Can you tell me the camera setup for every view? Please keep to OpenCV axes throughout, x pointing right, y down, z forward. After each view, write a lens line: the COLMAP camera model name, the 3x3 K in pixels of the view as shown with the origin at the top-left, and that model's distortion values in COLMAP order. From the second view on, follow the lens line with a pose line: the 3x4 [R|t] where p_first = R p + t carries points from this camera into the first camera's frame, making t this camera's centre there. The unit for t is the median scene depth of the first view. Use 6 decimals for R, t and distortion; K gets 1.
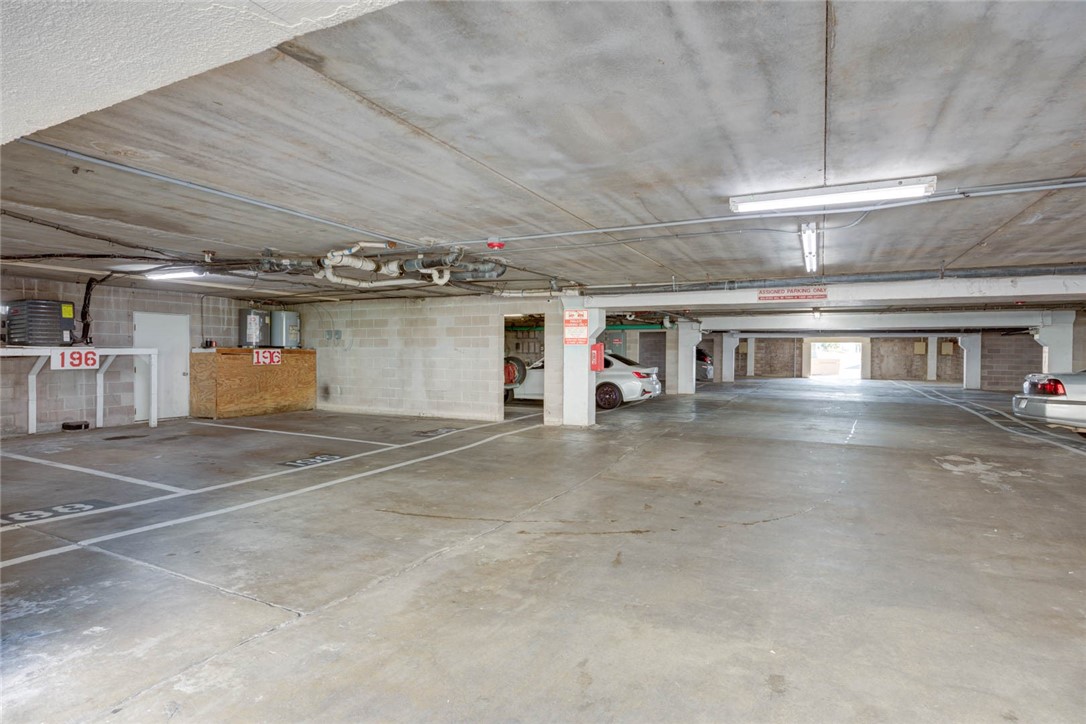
lens RADIAL K [[557.5, 0, 543.0], [0, 557.5, 362.0], [0, 0, 1]] dist [-0.000095, -0.000033]
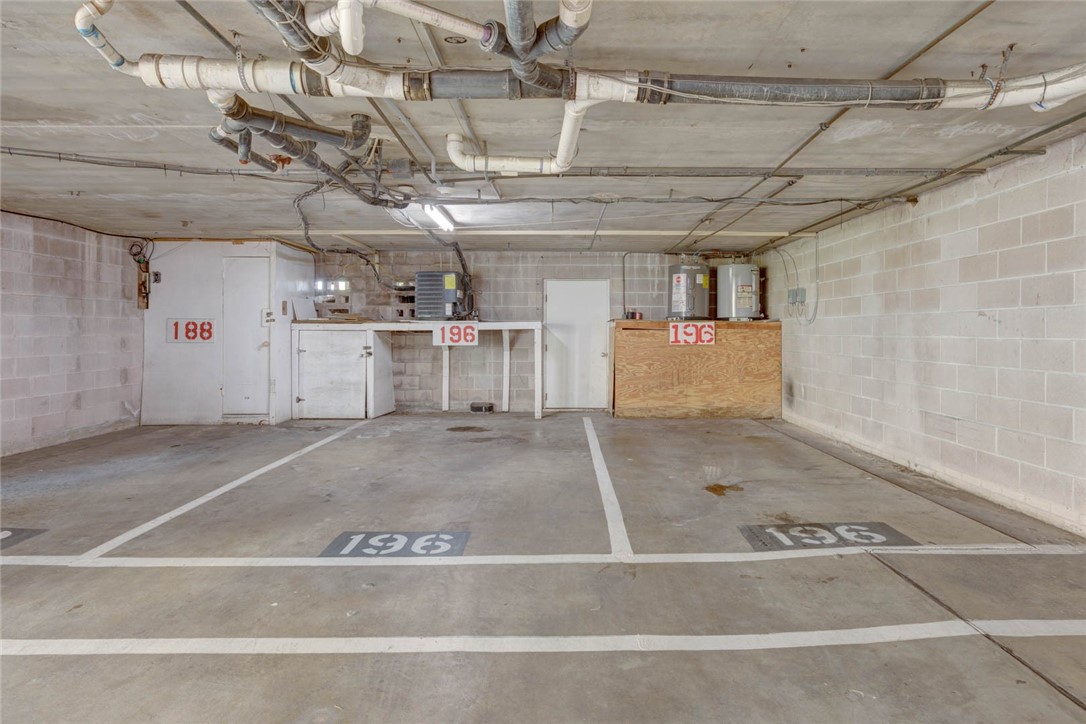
lens RADIAL K [[590.8, 0, 545.2], [0, 590.8, 328.7], [0, 0, 1]] dist [0.000555, -0.000266]
pose [[0.463015, -0.005879, -0.886331, 0.061190], [-0.014142, 0.999802, -0.014020, -0.002367], [0.886238, 0.019026, 0.462840, 0.535081]]
